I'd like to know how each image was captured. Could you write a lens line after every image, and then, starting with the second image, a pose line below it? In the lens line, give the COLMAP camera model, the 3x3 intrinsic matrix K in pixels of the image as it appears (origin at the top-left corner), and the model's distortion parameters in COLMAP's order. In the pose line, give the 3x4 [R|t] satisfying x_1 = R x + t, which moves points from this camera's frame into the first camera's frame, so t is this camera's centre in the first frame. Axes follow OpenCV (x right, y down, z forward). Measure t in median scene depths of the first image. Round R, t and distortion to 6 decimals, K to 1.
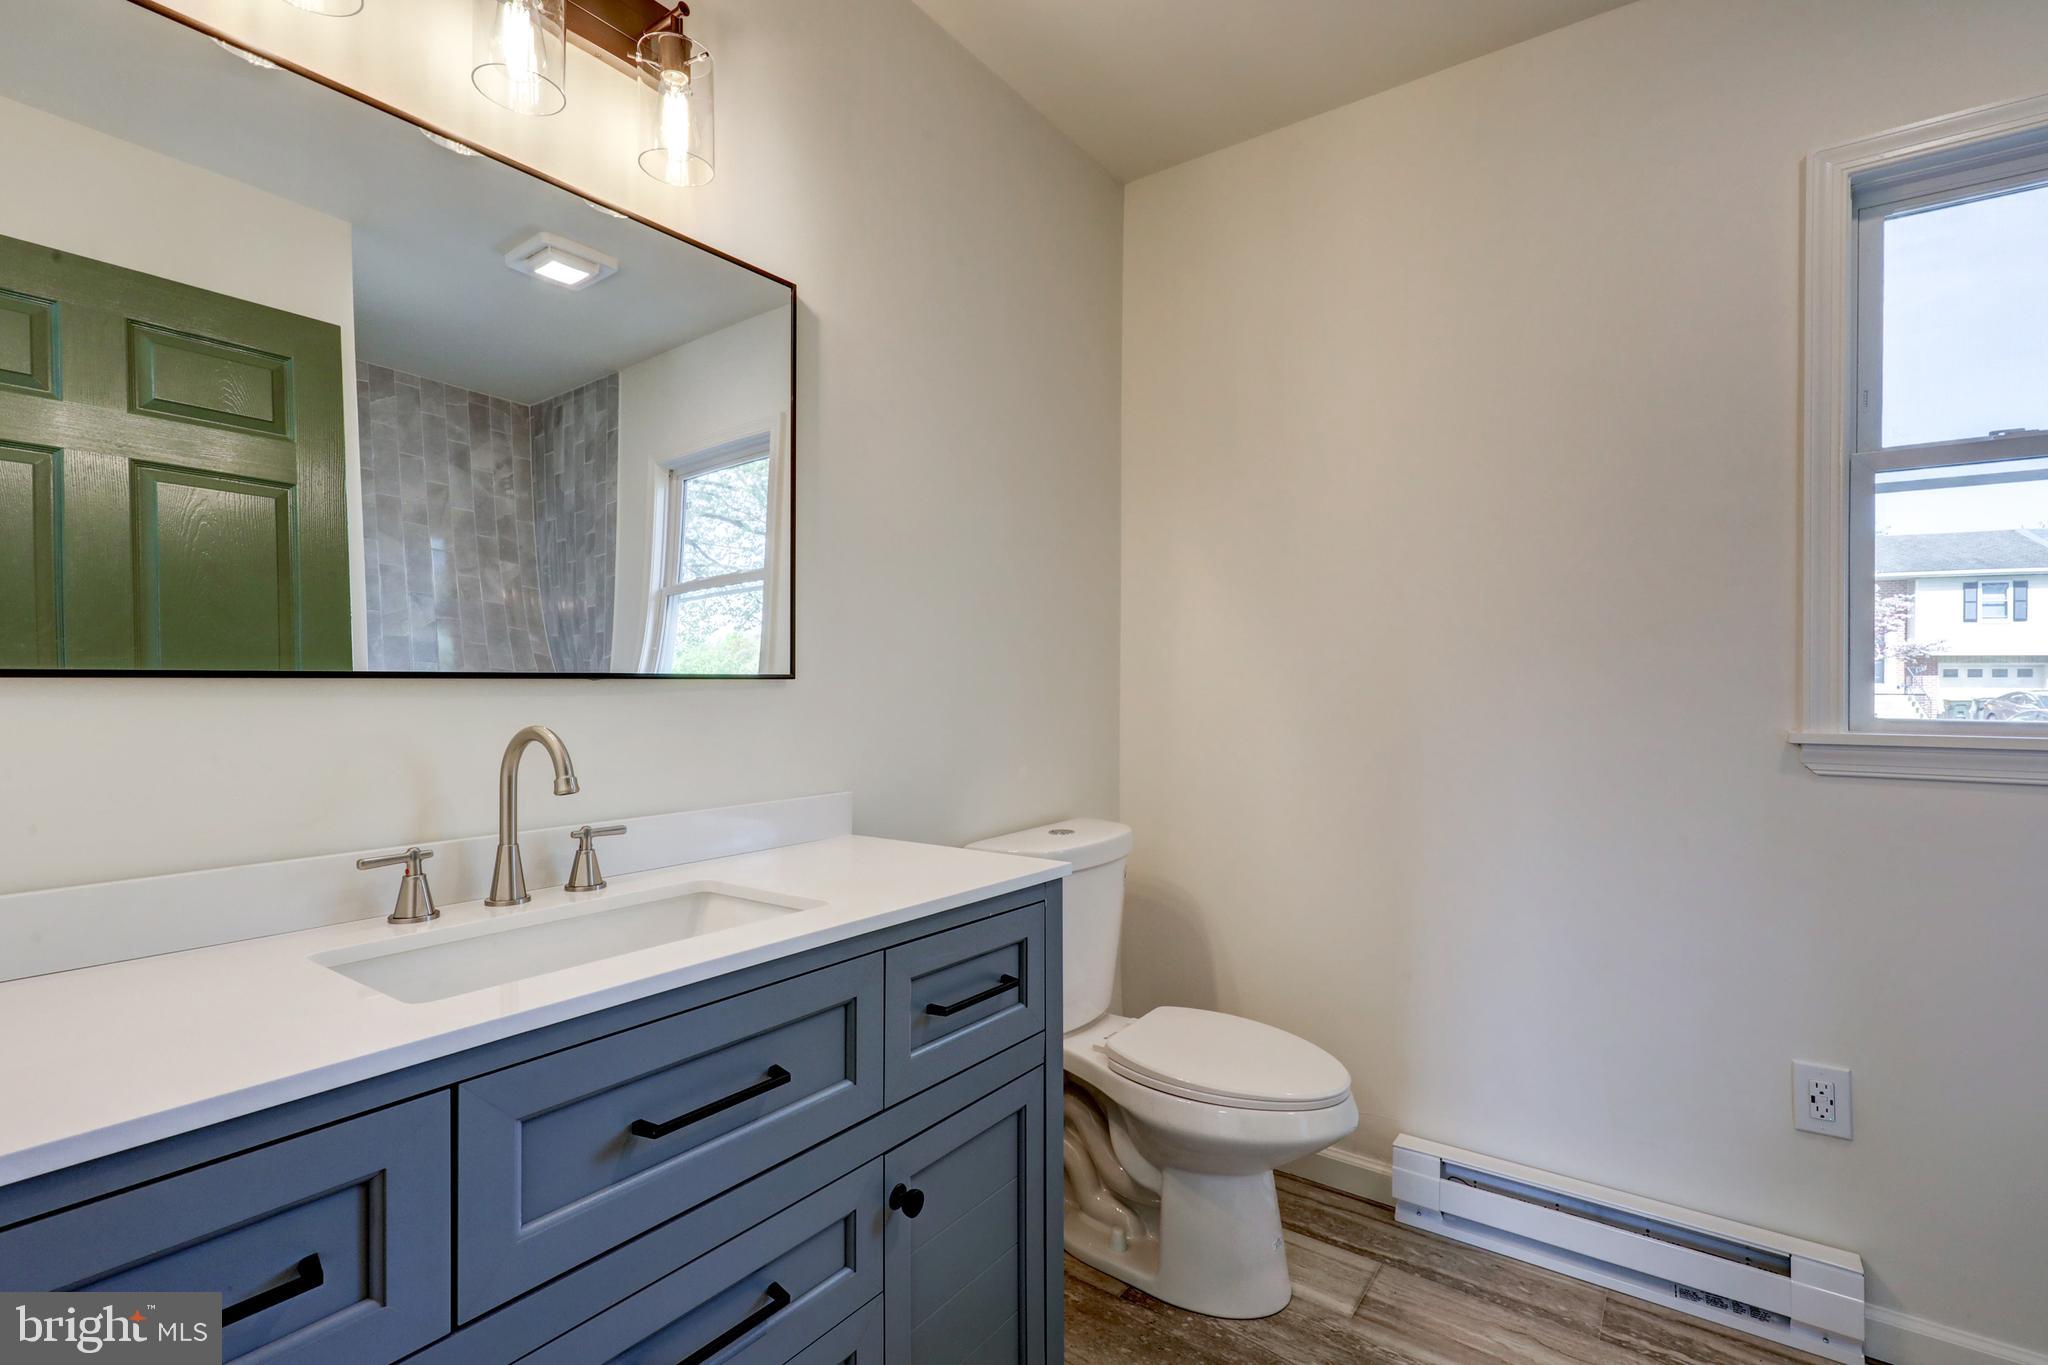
lens RADIAL K [[935.5, 0, 1034.8], [0, 935.5, 687.1], [0, 0, 1]] dist [-0.001761, 0.001447]
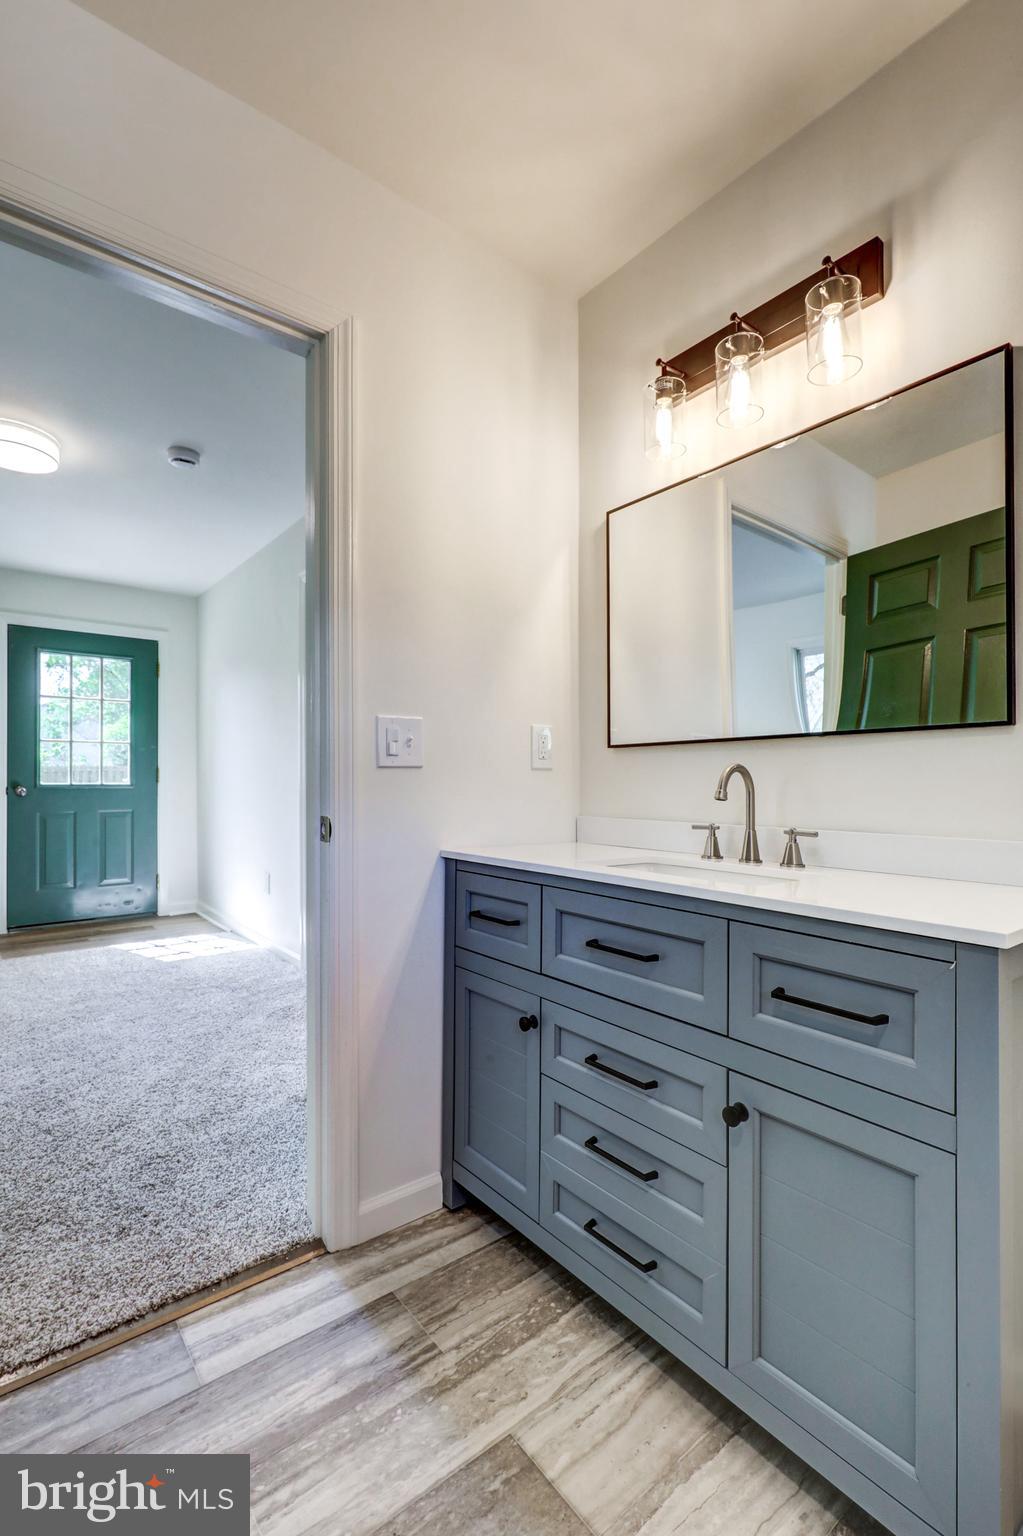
lens RADIAL K [[701.6, 0, 514.7], [0, 701.6, 777.7], [0, 0, 1]] dist [-0.001761, 0.001447]
pose [[-0.288520, -0.007369, -0.957445, 0.846313], [-0.001943, 0.999973, -0.007110, 0.075400], [0.957472, -0.000191, -0.288527, 0.927552]]
